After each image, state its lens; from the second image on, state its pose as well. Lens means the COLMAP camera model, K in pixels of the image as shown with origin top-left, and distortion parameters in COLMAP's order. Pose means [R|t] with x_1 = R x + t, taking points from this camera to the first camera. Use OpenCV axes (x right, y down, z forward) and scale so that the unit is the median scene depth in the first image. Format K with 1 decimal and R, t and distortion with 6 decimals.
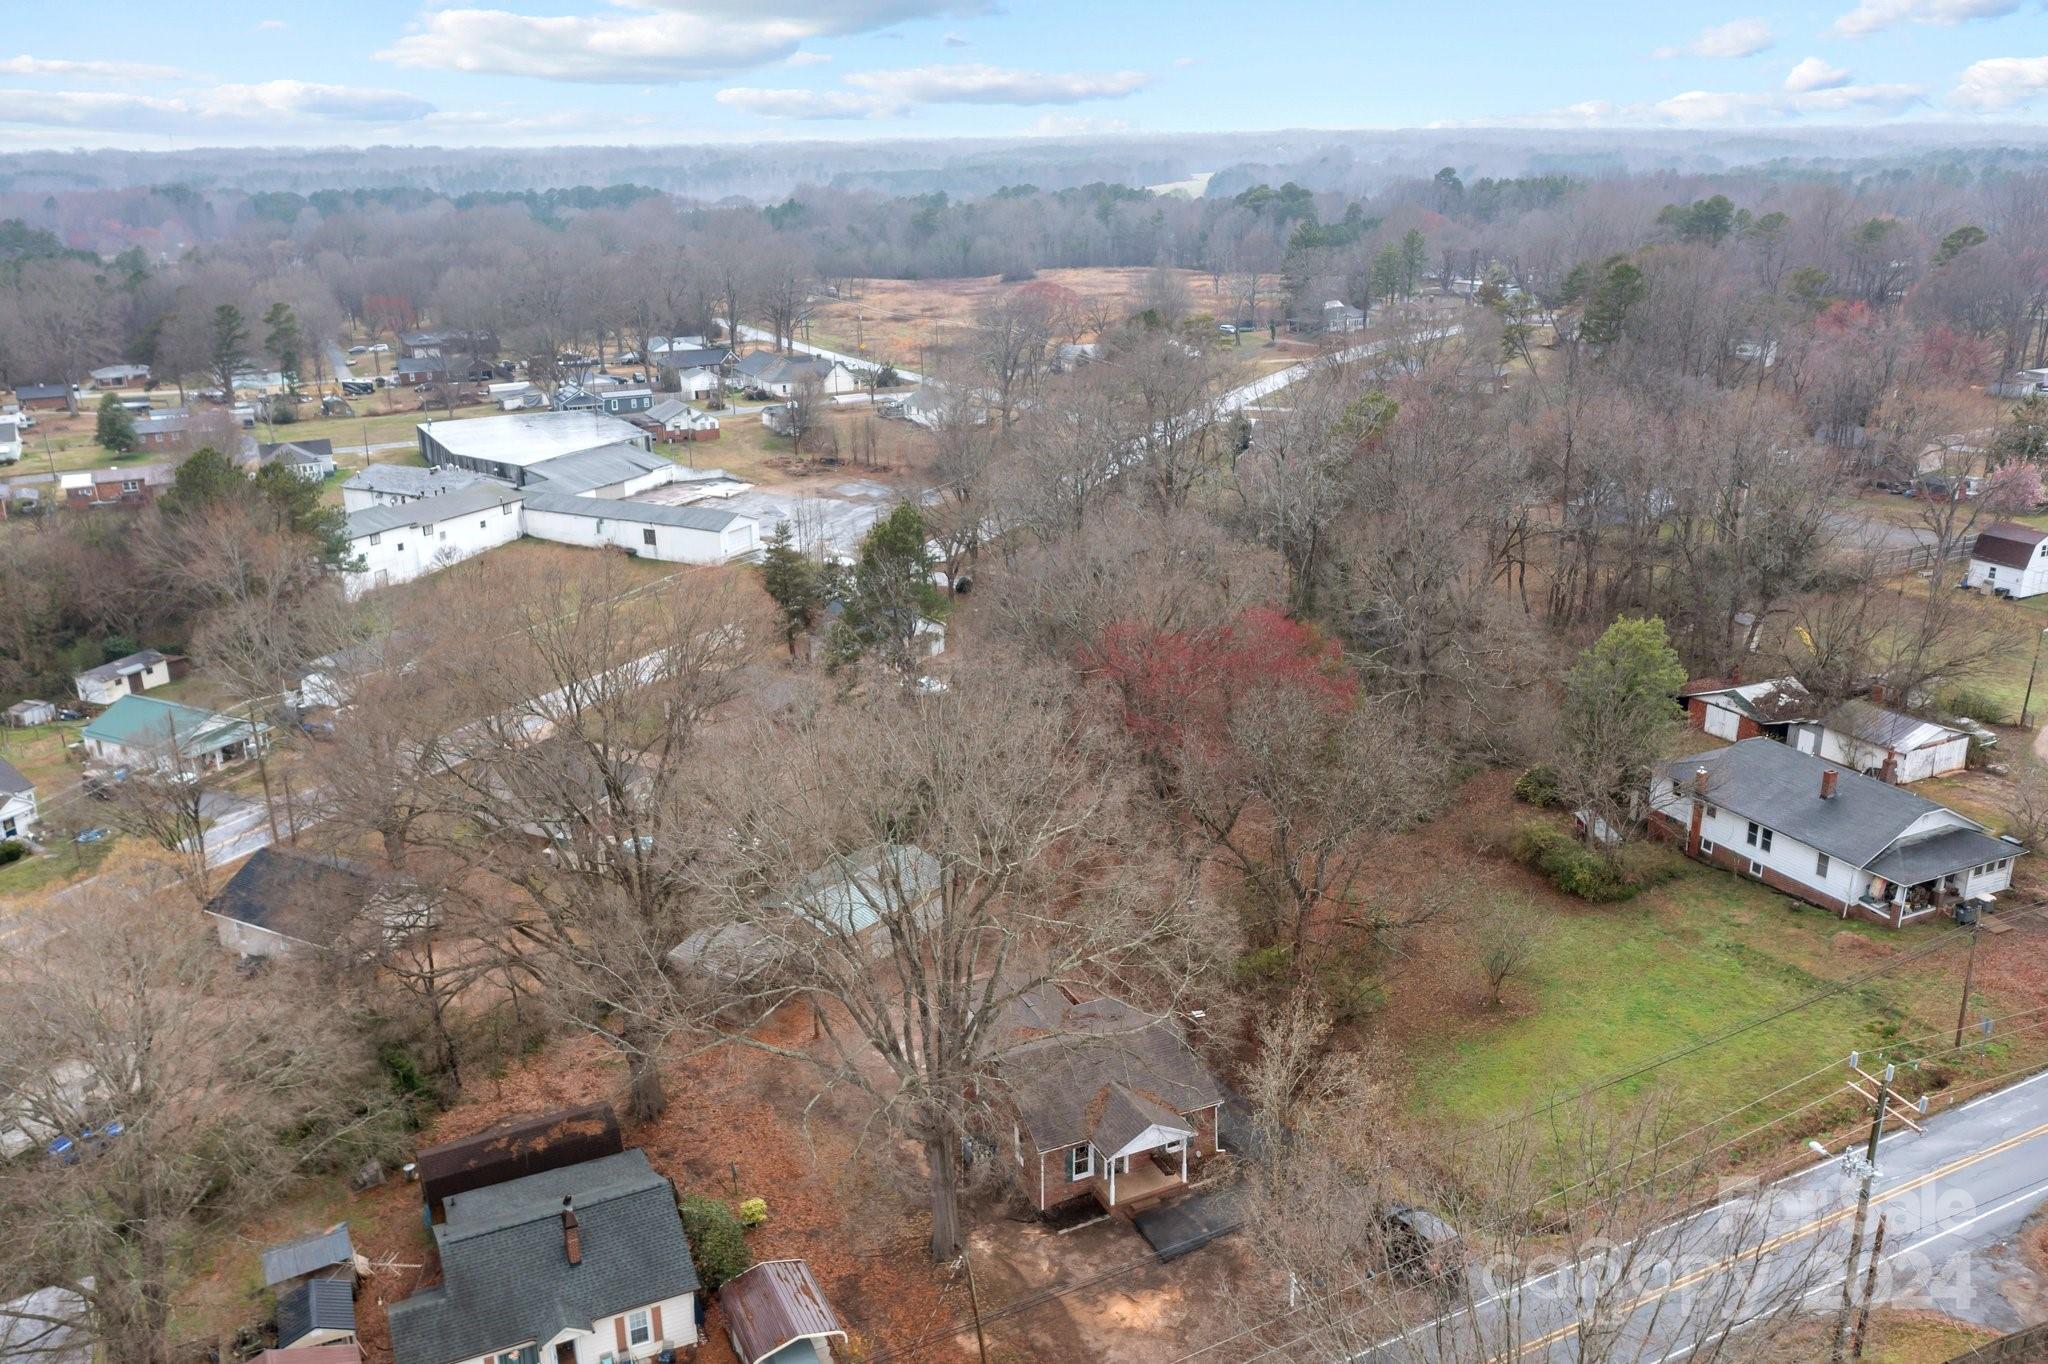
lens RADIAL K [[1622.5, 0, 1024.0], [0, 1622.5, 682.0], [0, 0, 1]] dist [0.002144, 0.012234]
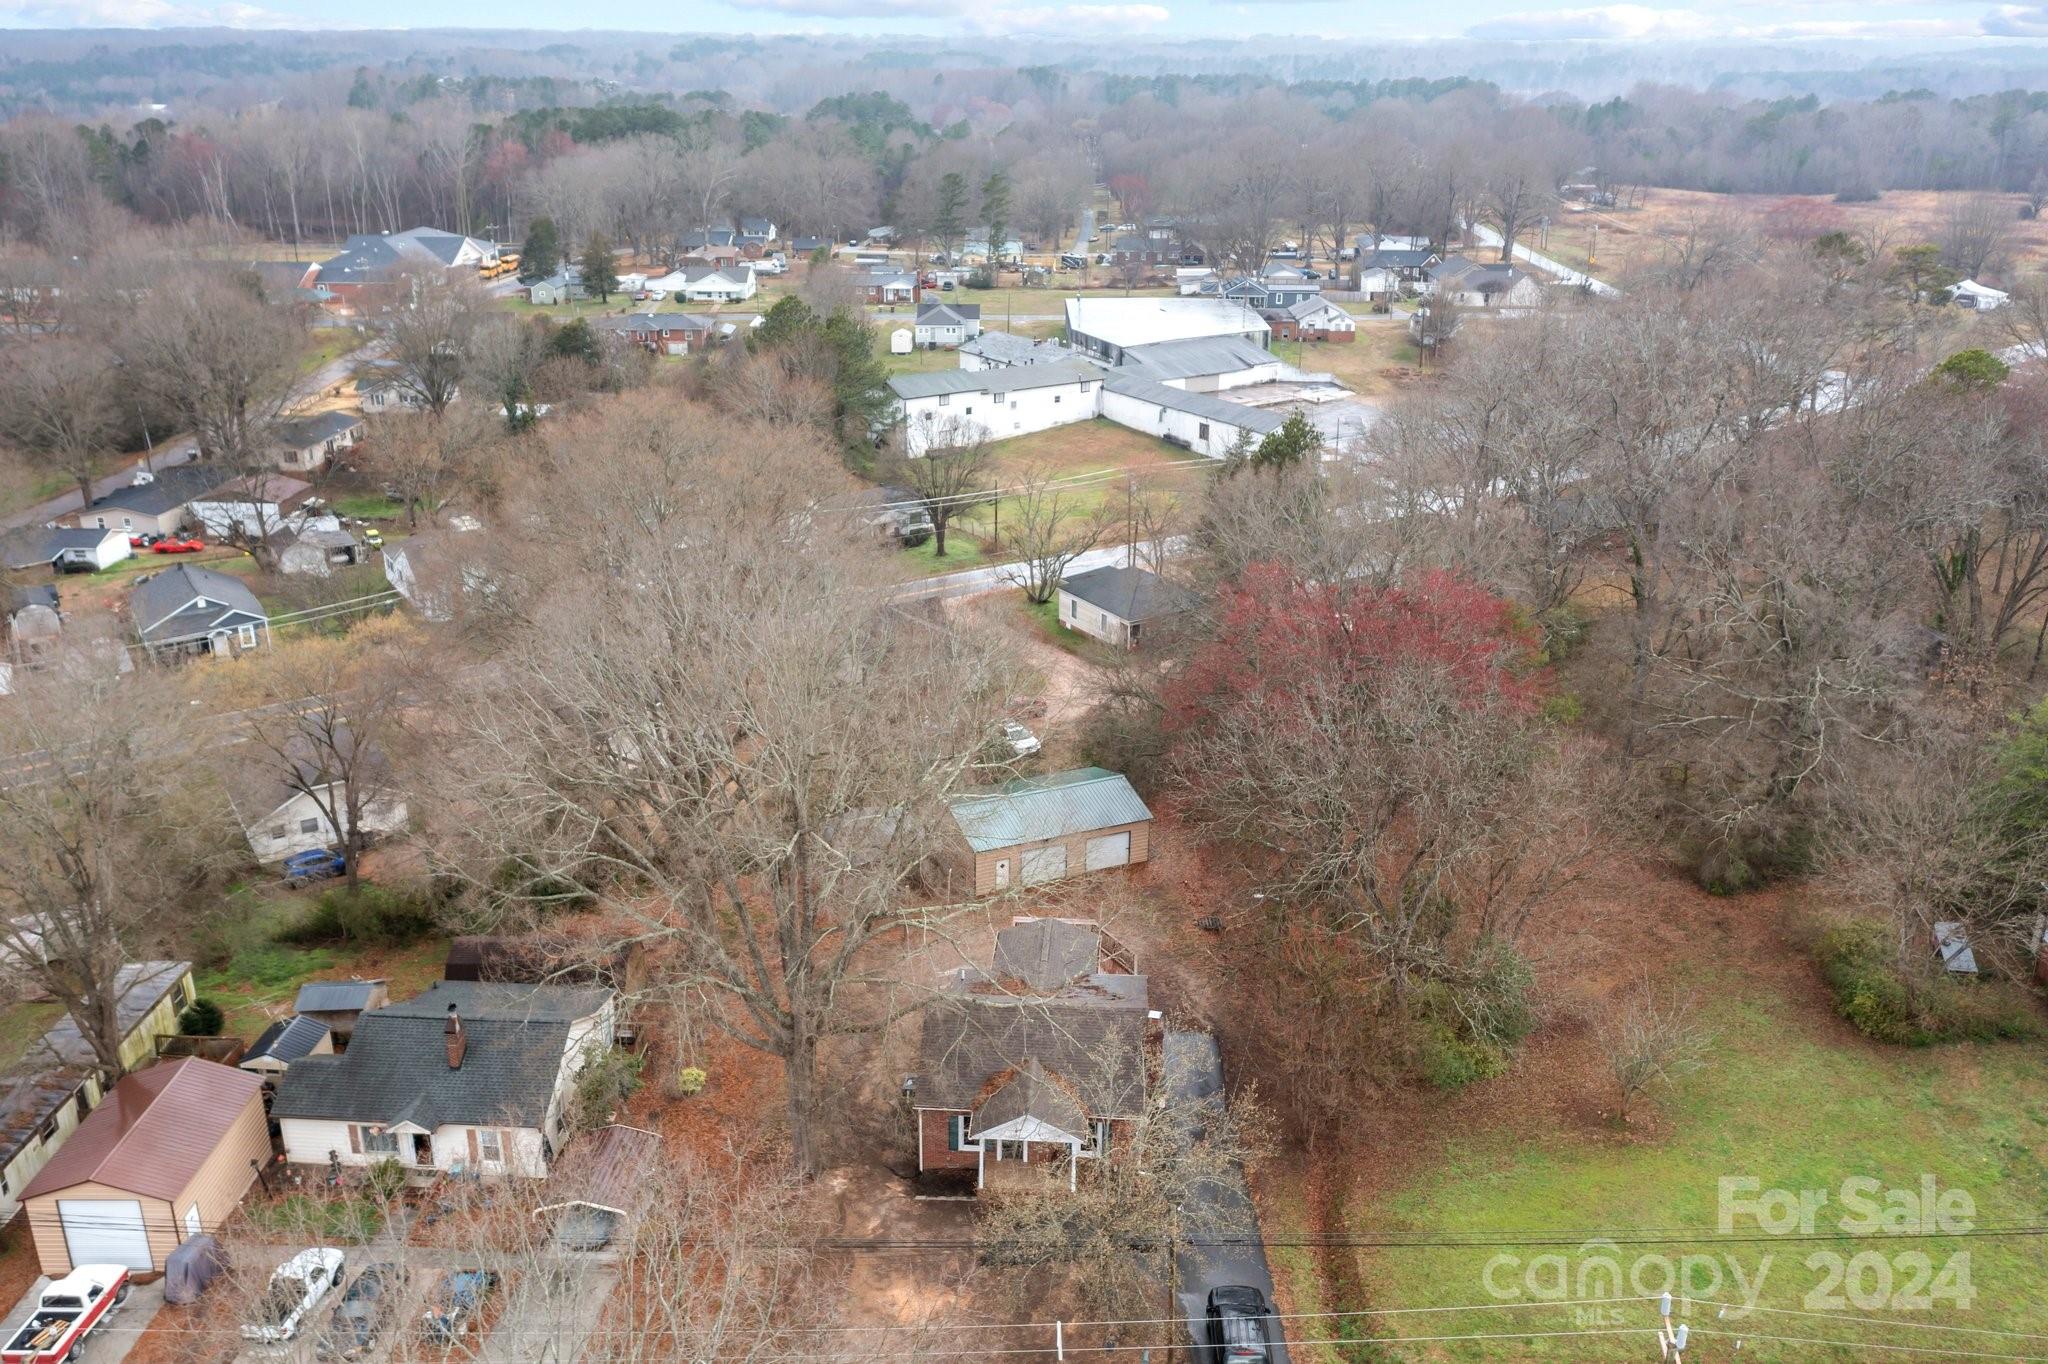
lens RADIAL K [[1669.9, 0, 1024.0], [0, 1669.9, 682.0], [0, 0, 1]] dist [0.001329, 0.005576]
pose [[0.877388, 0.189077, -0.440955, 0.120788], [-0.167451, 0.981957, 0.087867, -0.010469], [0.449612, -0.003255, 0.893218, 0.052909]]
